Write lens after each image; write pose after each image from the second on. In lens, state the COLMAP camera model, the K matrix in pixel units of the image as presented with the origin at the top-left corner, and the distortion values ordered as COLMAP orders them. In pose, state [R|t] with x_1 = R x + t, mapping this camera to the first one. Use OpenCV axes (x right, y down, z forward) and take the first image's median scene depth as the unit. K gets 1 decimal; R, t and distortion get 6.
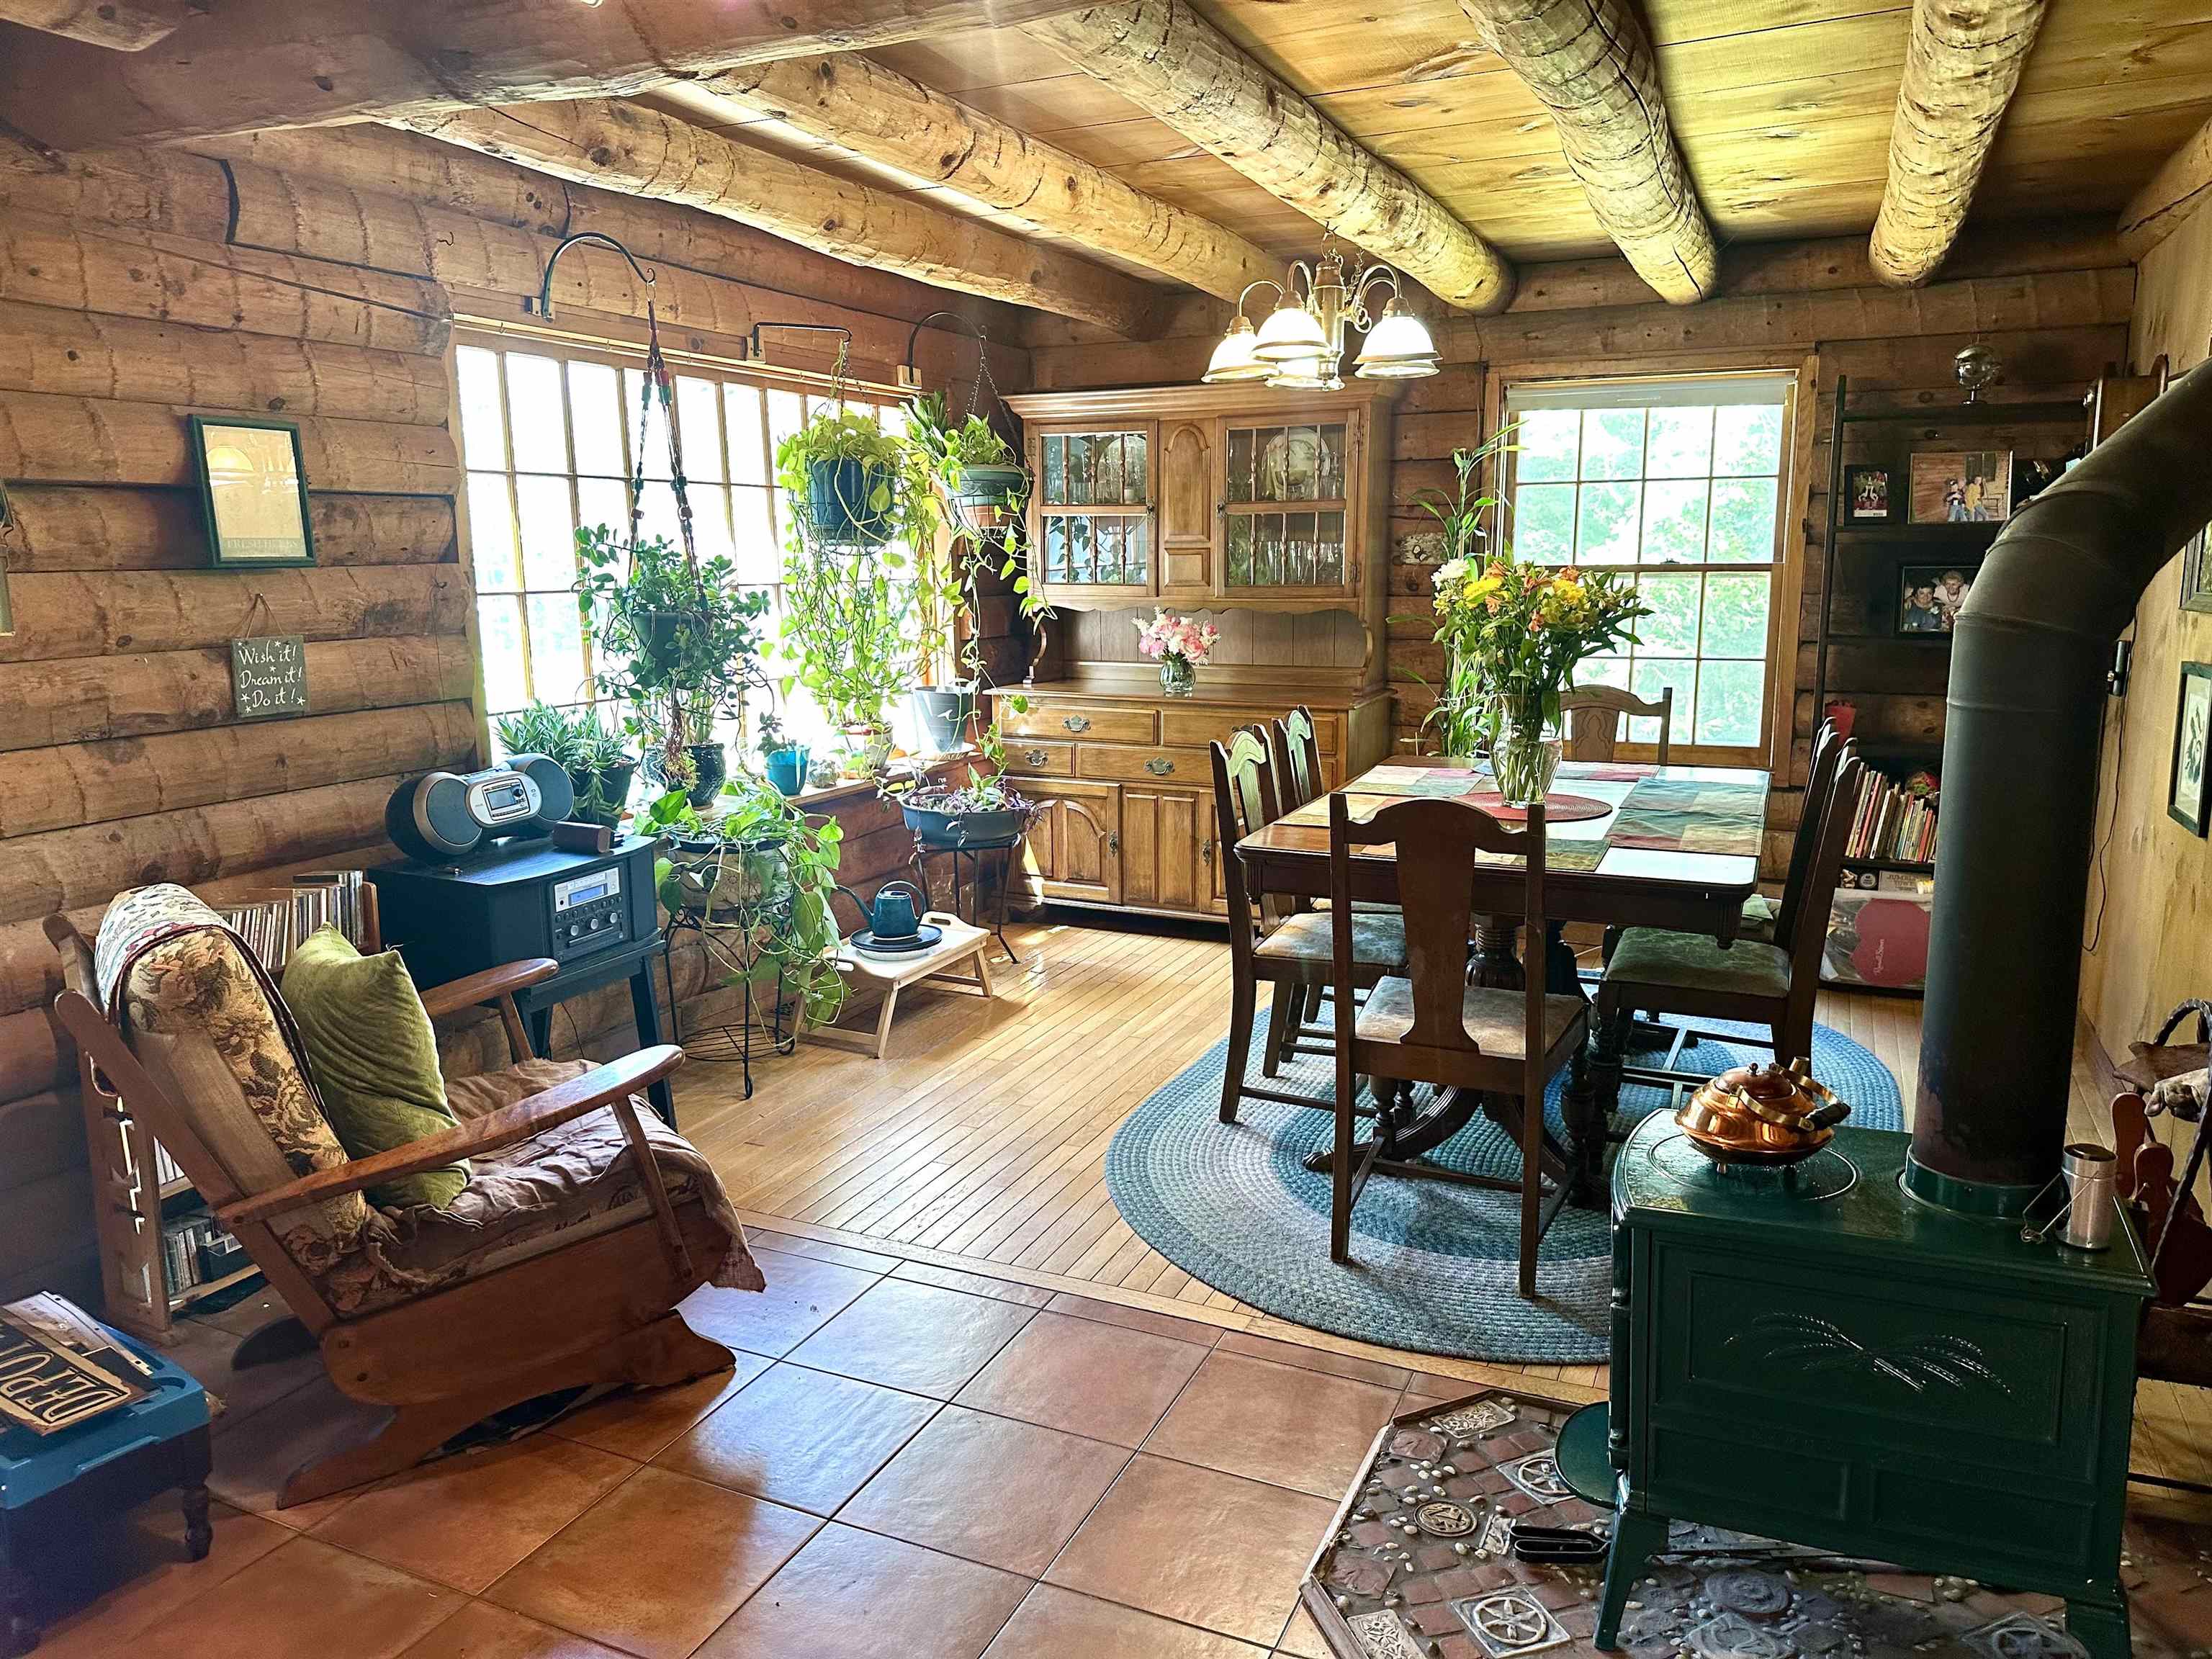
lens RADIAL K [[1546.9, 0, 1112.0], [0, 1546.9, 834.5], [0, 0, 1]] dist [0.008476, -0.001442]
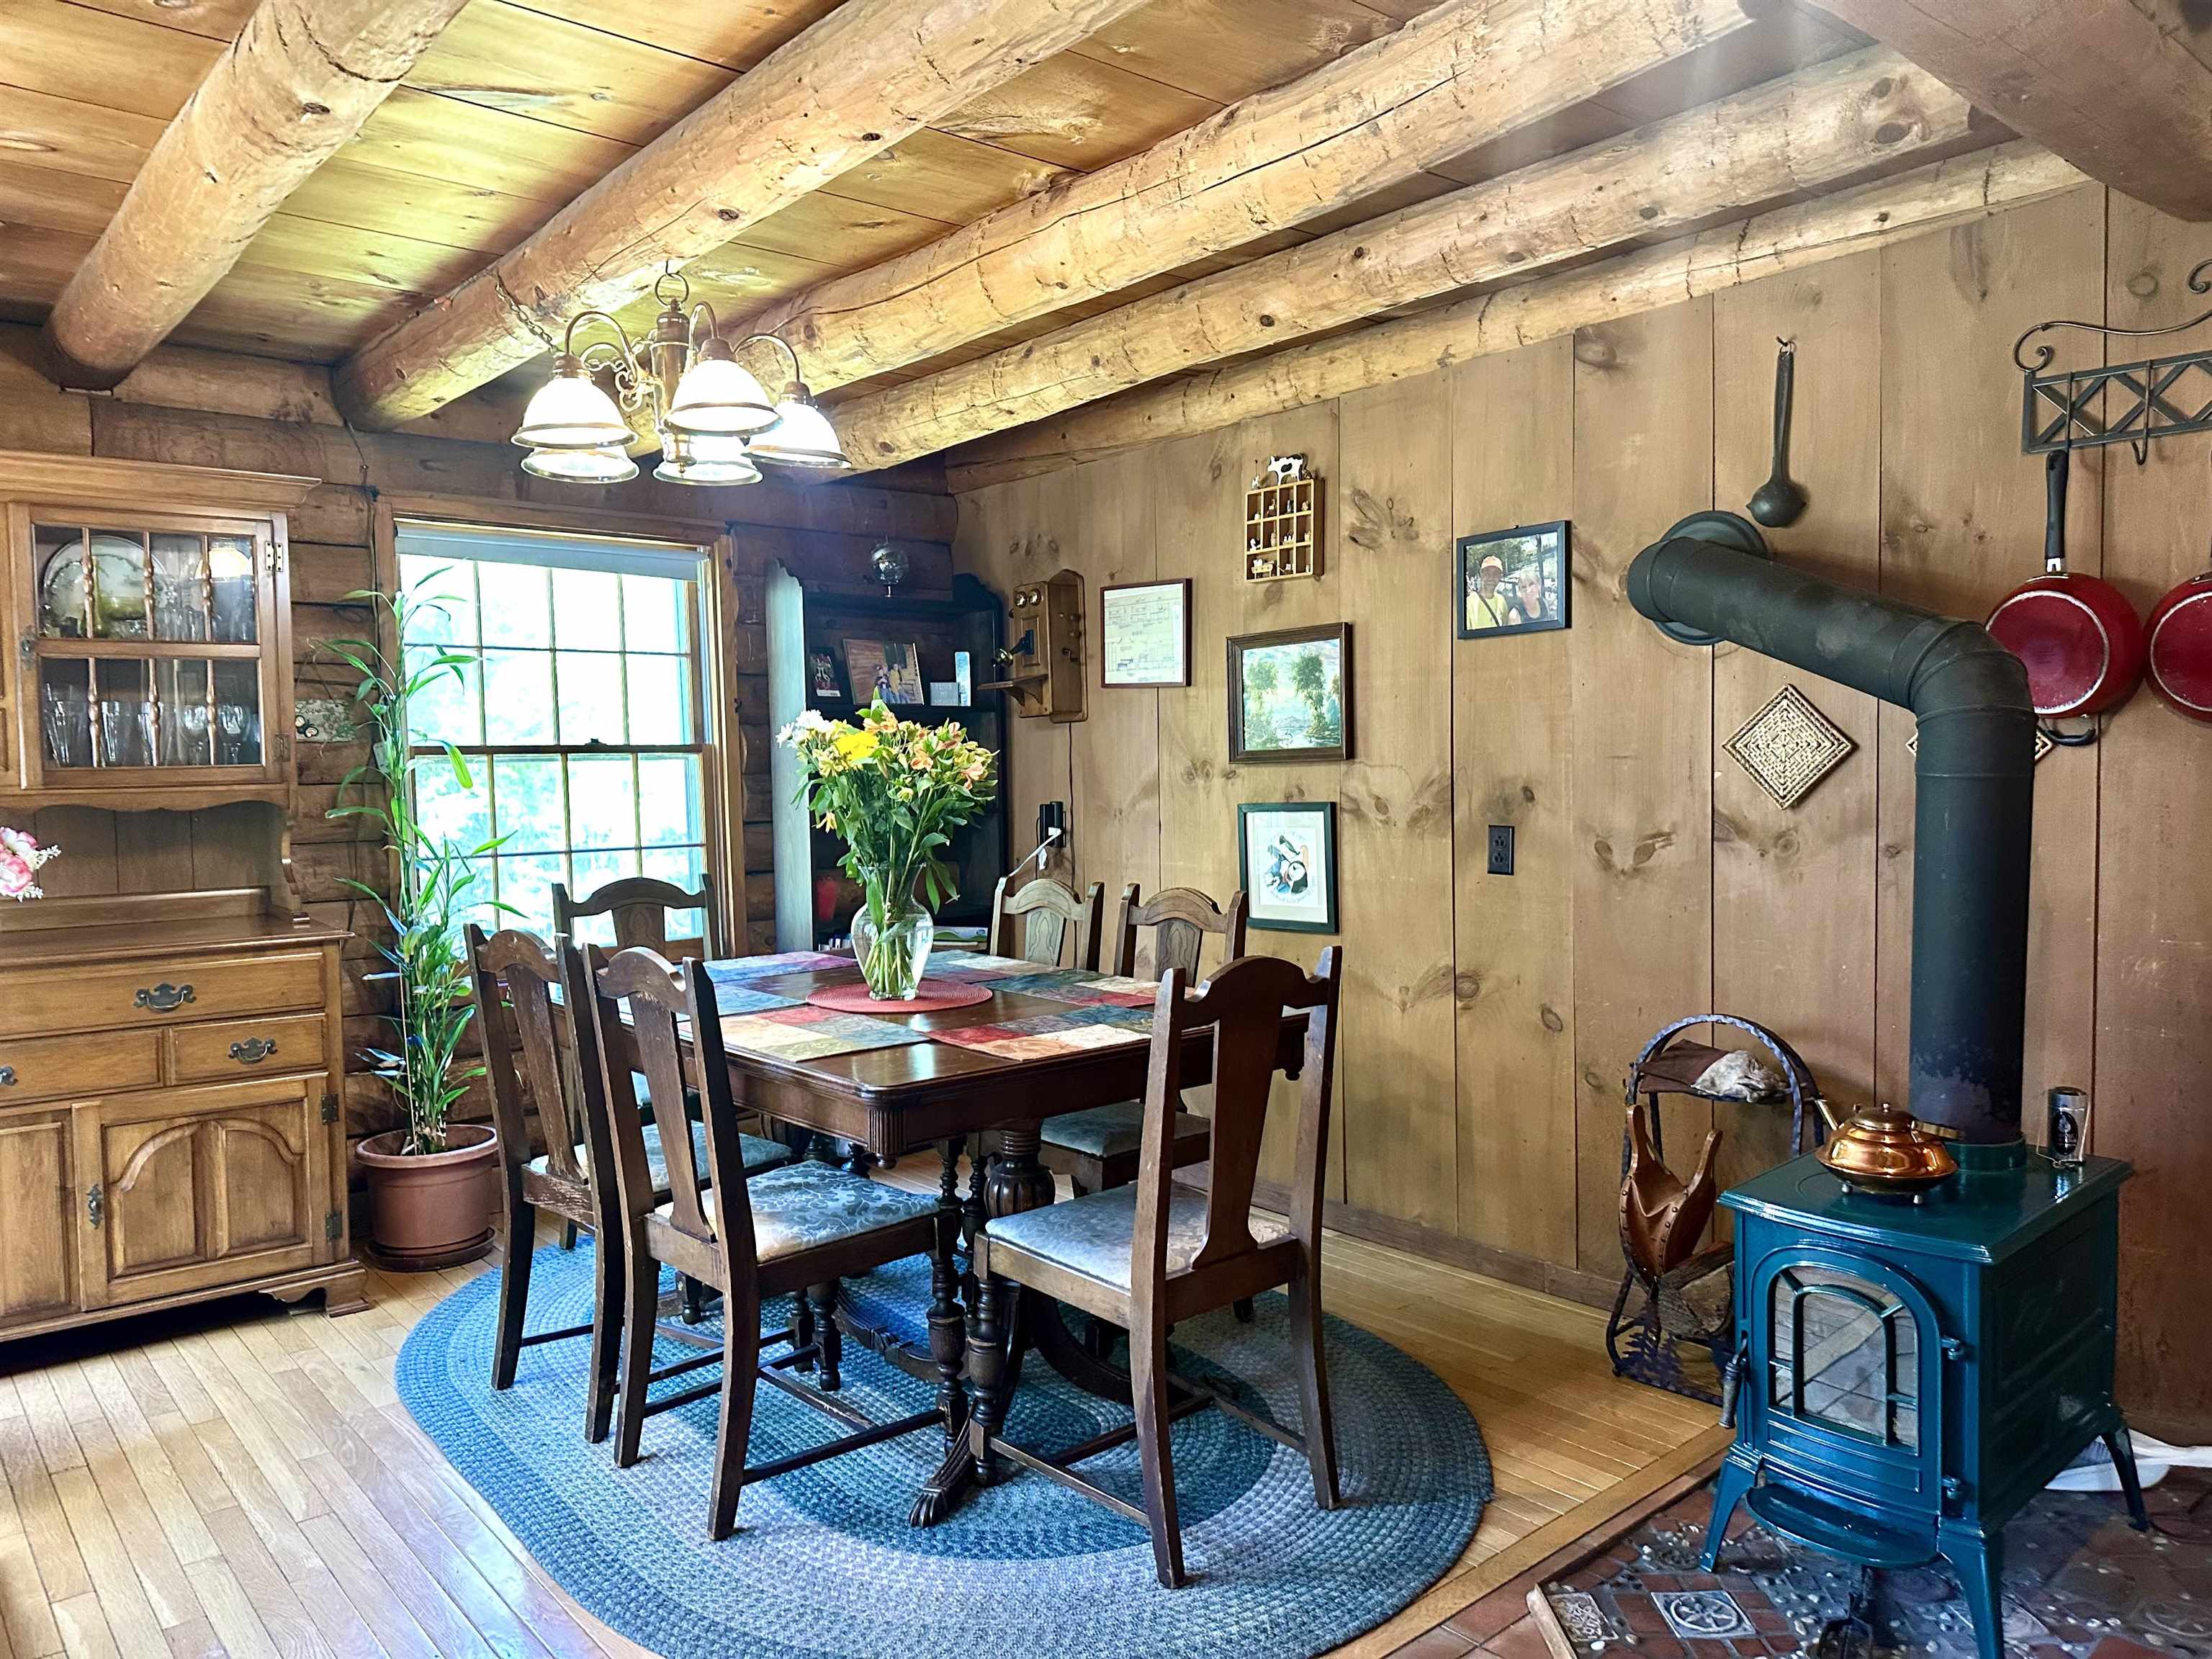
lens RADIAL K [[1546.9, 0, 1111.6], [0, 1546.9, 823.7], [0, 0, 1]] dist [0.008476, -0.001442]
pose [[0.413420, -0.031360, 0.910000, -0.323669], [0.175493, 0.983413, -0.045838, -0.037897], [-0.893469, 0.178649, 0.412066, 0.379909]]
